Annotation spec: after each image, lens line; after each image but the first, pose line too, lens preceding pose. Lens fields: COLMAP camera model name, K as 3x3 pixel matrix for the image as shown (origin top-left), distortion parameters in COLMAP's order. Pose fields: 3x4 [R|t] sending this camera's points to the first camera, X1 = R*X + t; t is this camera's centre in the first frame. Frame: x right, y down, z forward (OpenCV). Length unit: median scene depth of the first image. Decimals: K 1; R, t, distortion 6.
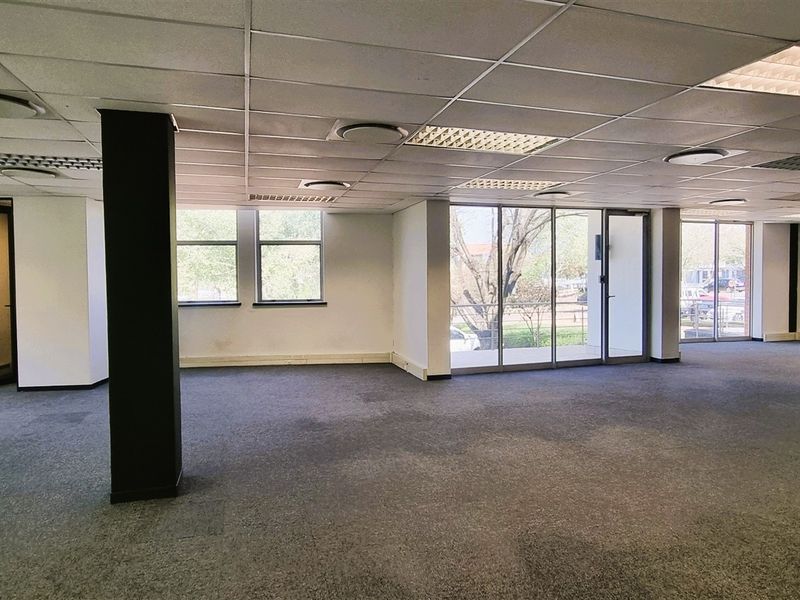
lens RADIAL K [[540.4, 0, 412.0], [0, 540.4, 290.6], [0, 0, 1]] dist [-0.005662, 0.003185]
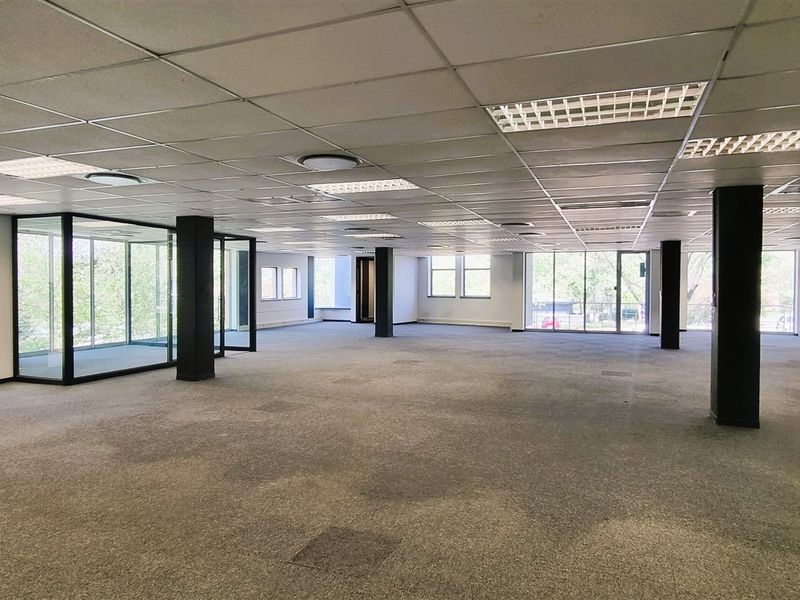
lens RADIAL K [[540.4, 0, 412.0], [0, 540.4, 290.6], [0, 0, 1]] dist [-0.005662, 0.003185]
pose [[0.790348, 0.017258, -0.612416, 0.903567], [-0.024602, 0.999691, -0.003578, 0.010464], [0.612165, 0.017894, 0.790528, -0.872115]]
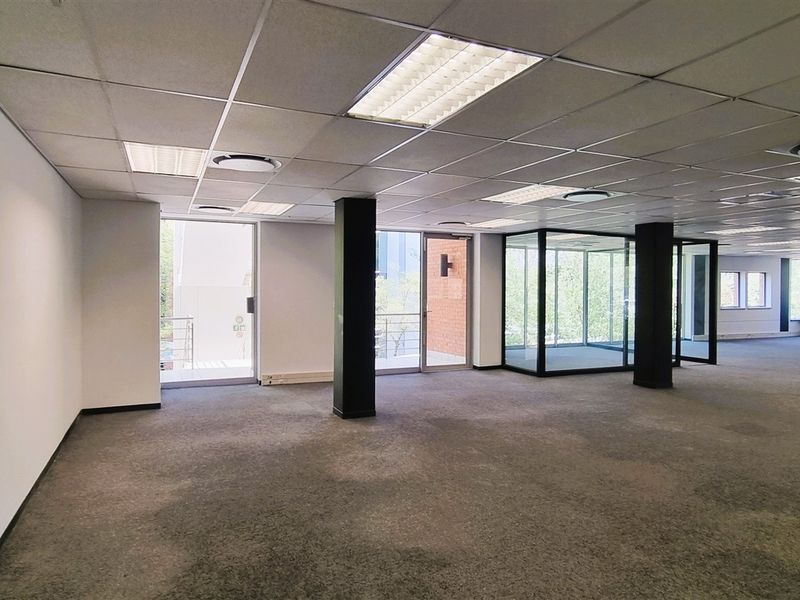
lens RADIAL K [[540.4, 0, 412.0], [0, 540.4, 290.6], [0, 0, 1]] dist [-0.005662, 0.003185]
pose [[0.128886, 0.014920, -0.991547, 0.904903], [-0.034586, 0.999346, 0.010542, 0.009172], [0.991056, 0.032935, 0.129317, -0.896731]]
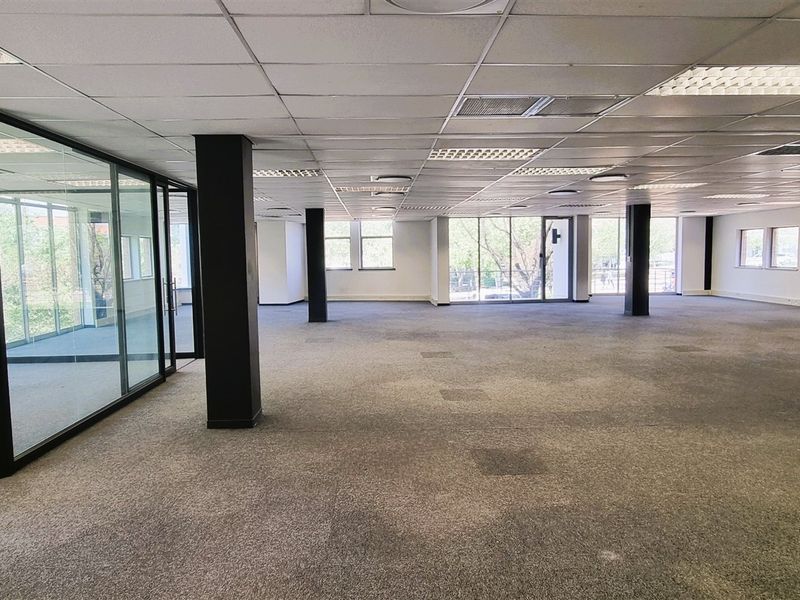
lens RADIAL K [[537.0, 0, 400.2], [0, 537.0, 292.5], [0, 0, 1]] dist [-0.000973, 0.001931]
pose [[0.968676, 0.009493, -0.248145, 0.332367], [0.003284, 0.998692, 0.051025, 0.009764], [0.248305, -0.050242, 0.967378, -0.838058]]
